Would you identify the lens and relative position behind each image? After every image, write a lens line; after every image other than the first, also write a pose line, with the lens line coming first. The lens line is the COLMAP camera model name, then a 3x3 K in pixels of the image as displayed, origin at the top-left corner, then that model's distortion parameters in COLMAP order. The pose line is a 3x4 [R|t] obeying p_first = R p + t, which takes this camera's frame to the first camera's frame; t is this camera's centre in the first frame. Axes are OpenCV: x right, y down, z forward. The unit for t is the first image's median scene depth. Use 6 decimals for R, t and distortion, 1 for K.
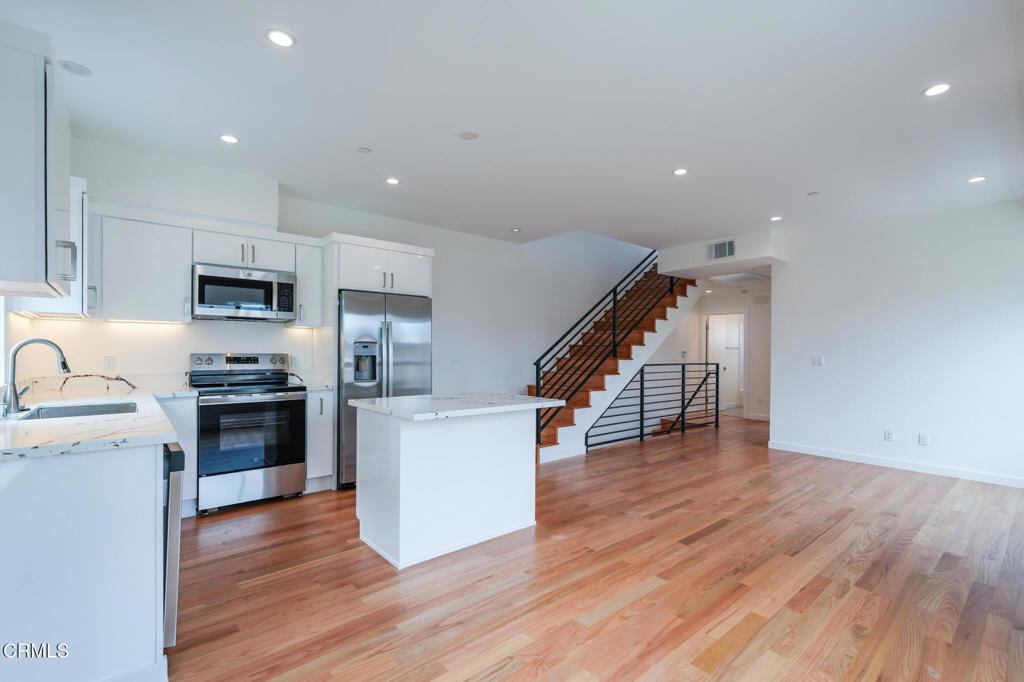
lens RADIAL K [[449.2, 0, 511.9], [0, 449.2, 345.4], [0, 0, 1]] dist [0.002525, 0.000463]
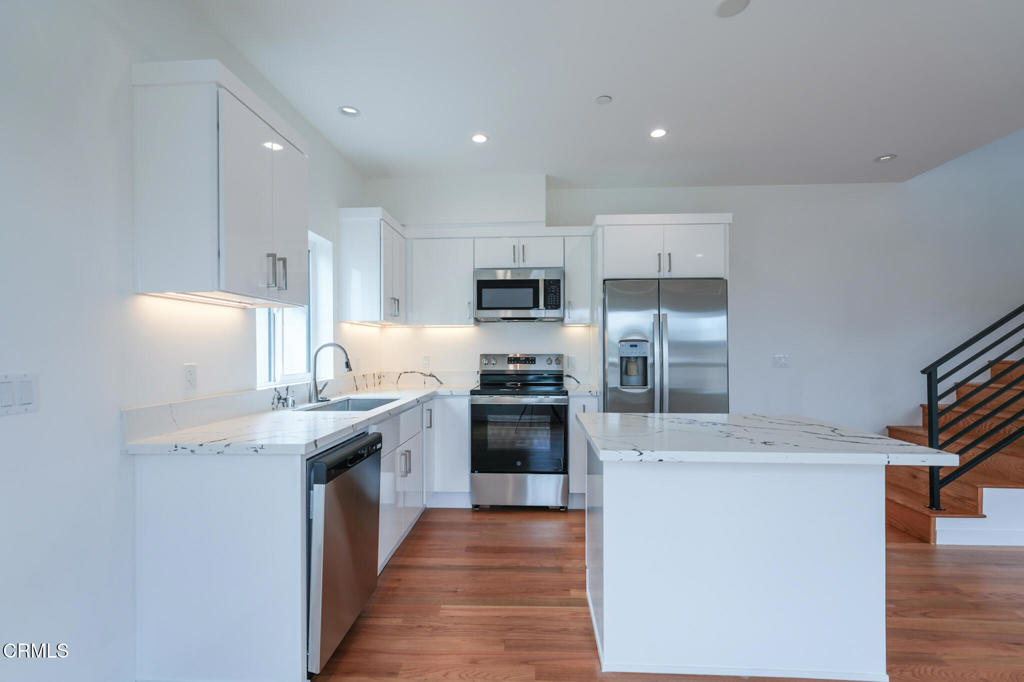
lens RADIAL K [[449.2, 0, 511.9], [0, 449.2, 345.4], [0, 0, 1]] dist [0.002525, 0.000463]
pose [[0.731768, -0.012259, -0.681443, 0.057077], [0.014149, 0.999896, -0.002794, 0.000955], [0.681406, -0.007598, 0.731866, 0.191777]]
